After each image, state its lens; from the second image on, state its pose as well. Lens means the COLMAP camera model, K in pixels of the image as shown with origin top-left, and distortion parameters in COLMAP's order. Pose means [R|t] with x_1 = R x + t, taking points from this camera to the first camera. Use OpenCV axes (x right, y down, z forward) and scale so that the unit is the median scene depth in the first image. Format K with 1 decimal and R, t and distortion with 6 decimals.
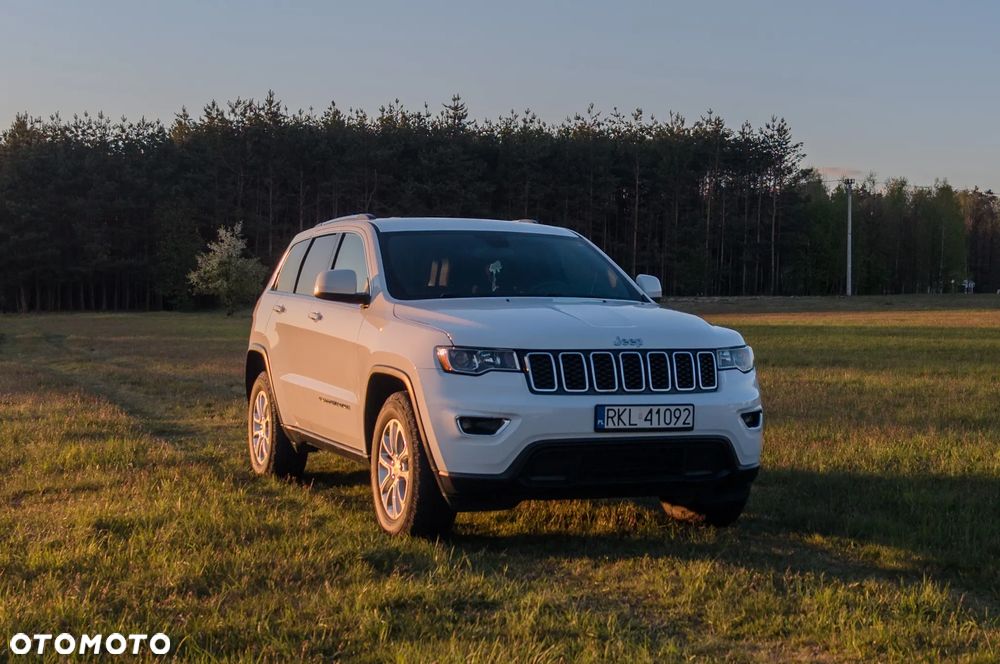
lens RADIAL K [[1576.4, 0, 500.0], [0, 1576.4, 332.0], [0, 0, 1]] dist [-0.028612, -0.093368]
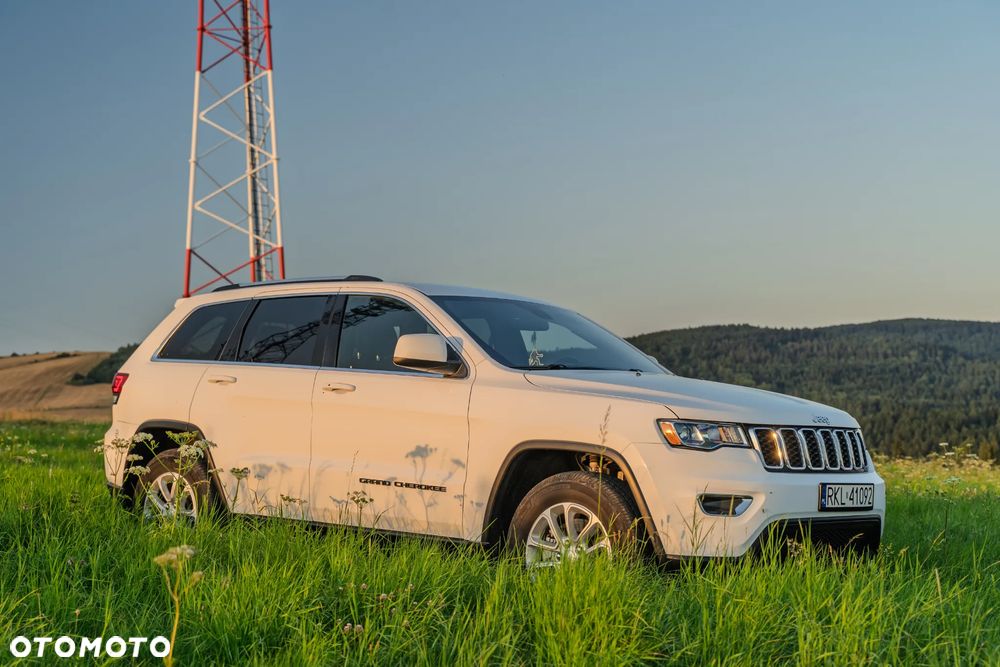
lens RADIAL K [[1576.4, 0, 500.0], [0, 1576.4, 333.5], [0, 0, 1]] dist [-0.028612, -0.093368]
pose [[0.881308, 0.049886, 0.469902, -0.562264], [-0.016571, 0.997063, -0.074771, 0.030278], [-0.472252, 0.058109, 0.879546, 0.243030]]
